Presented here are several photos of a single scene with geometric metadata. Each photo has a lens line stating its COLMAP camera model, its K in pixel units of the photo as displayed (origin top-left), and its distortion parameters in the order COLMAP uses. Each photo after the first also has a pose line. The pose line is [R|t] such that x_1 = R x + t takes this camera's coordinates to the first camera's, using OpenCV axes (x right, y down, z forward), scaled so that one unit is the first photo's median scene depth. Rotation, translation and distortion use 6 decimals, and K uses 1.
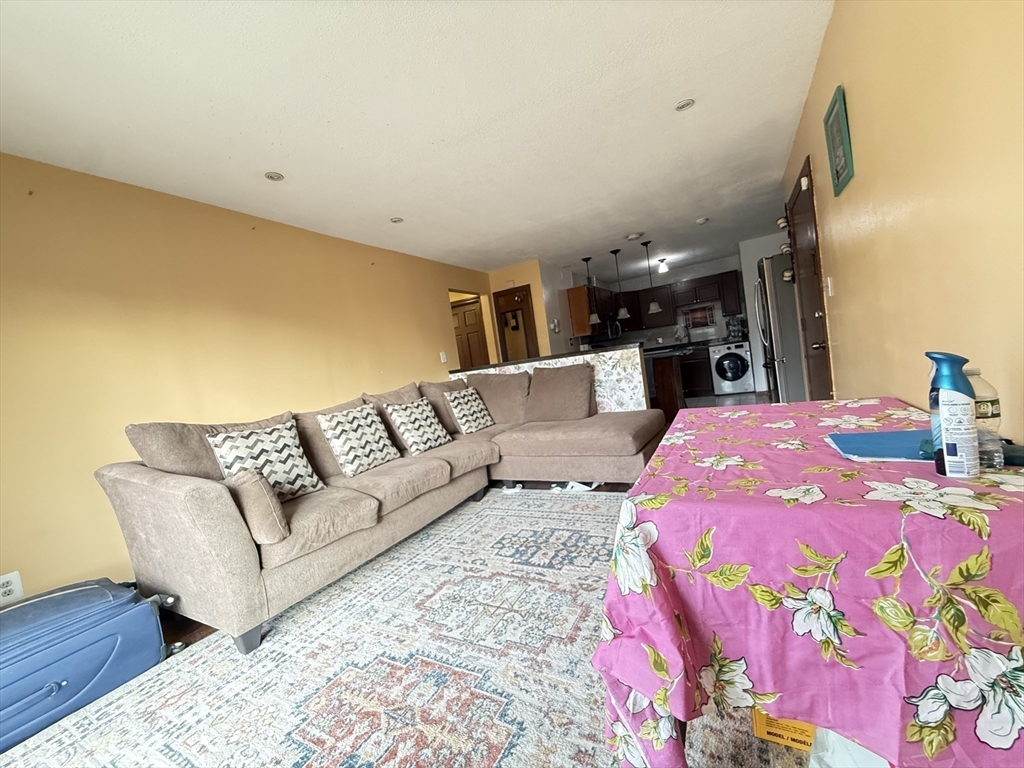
lens RADIAL K [[408.8, 0, 505.9], [0, 408.8, 381.7], [0, 0, 1]] dist [-0.004280, -0.000414]
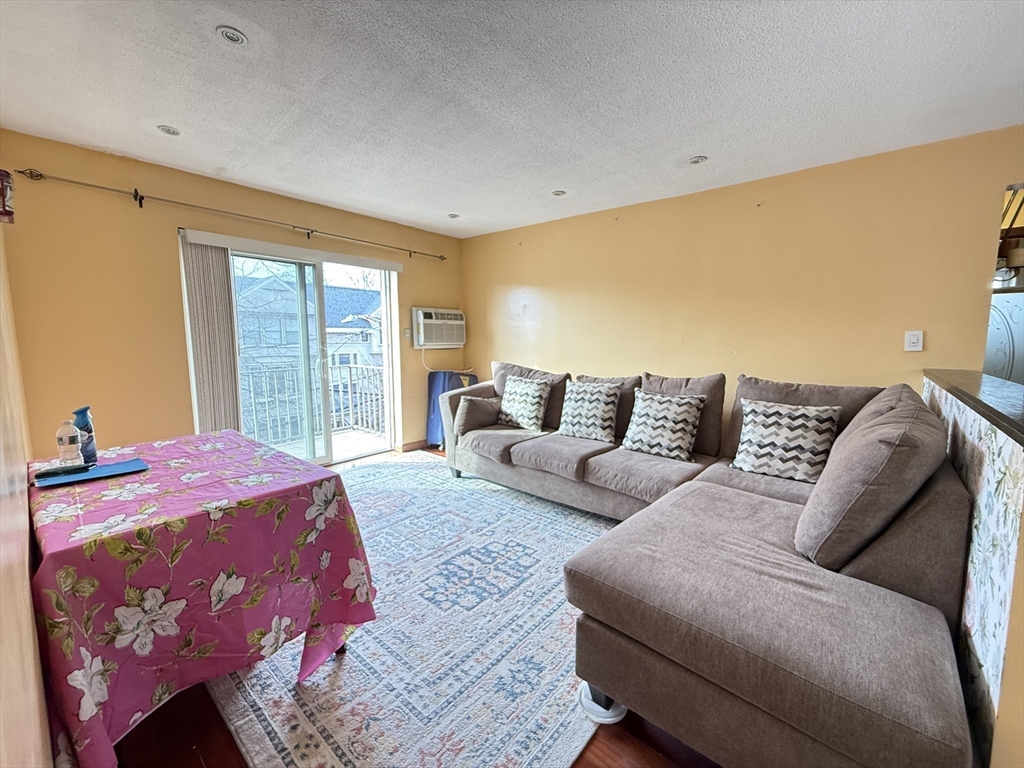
lens RADIAL K [[408.8, 0, 513.5], [0, 408.8, 384.4], [0, 0, 1]] dist [-0.004280, -0.000414]
pose [[-0.178863, 0.250259, -0.951514, 0.917502], [-0.019198, 0.966038, 0.257688, -0.268783], [0.983687, 0.064358, -0.167984, 1.229579]]
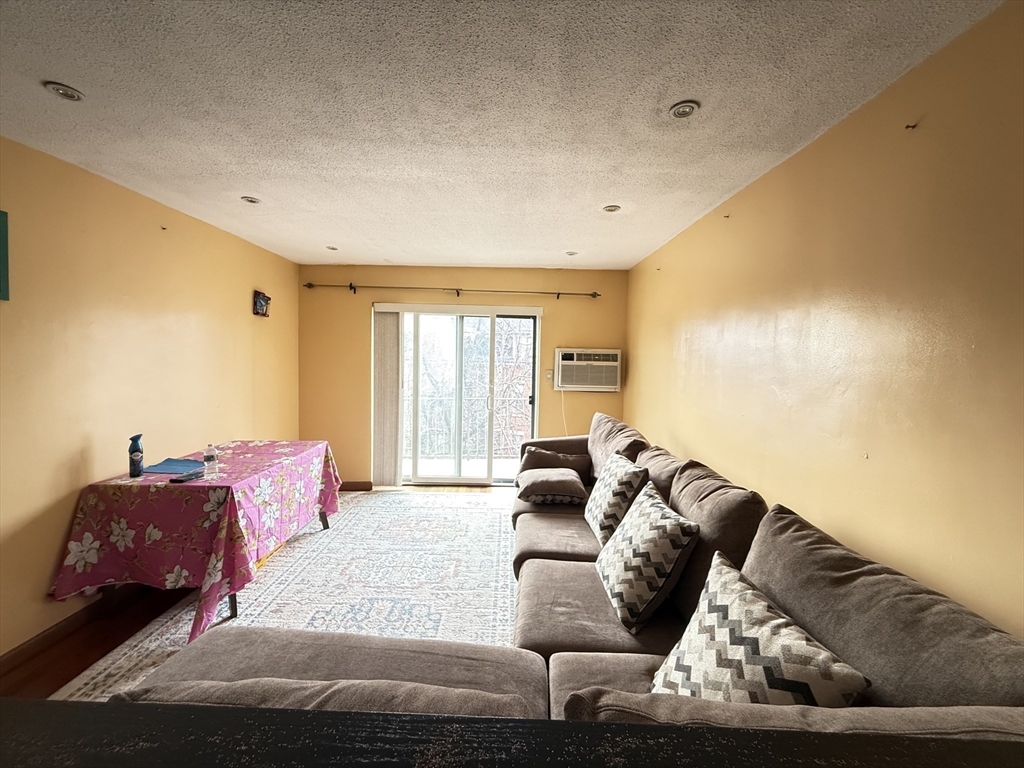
lens RADIAL K [[408.8, 0, 510.2], [0, 408.8, 383.8], [0, 0, 1]] dist [-0.004280, -0.000414]
pose [[-0.862575, 0.150760, -0.482945, 0.218361], [0.078083, 0.982803, 0.167338, -0.288729], [0.499867, 0.106631, -0.859513, 1.964545]]
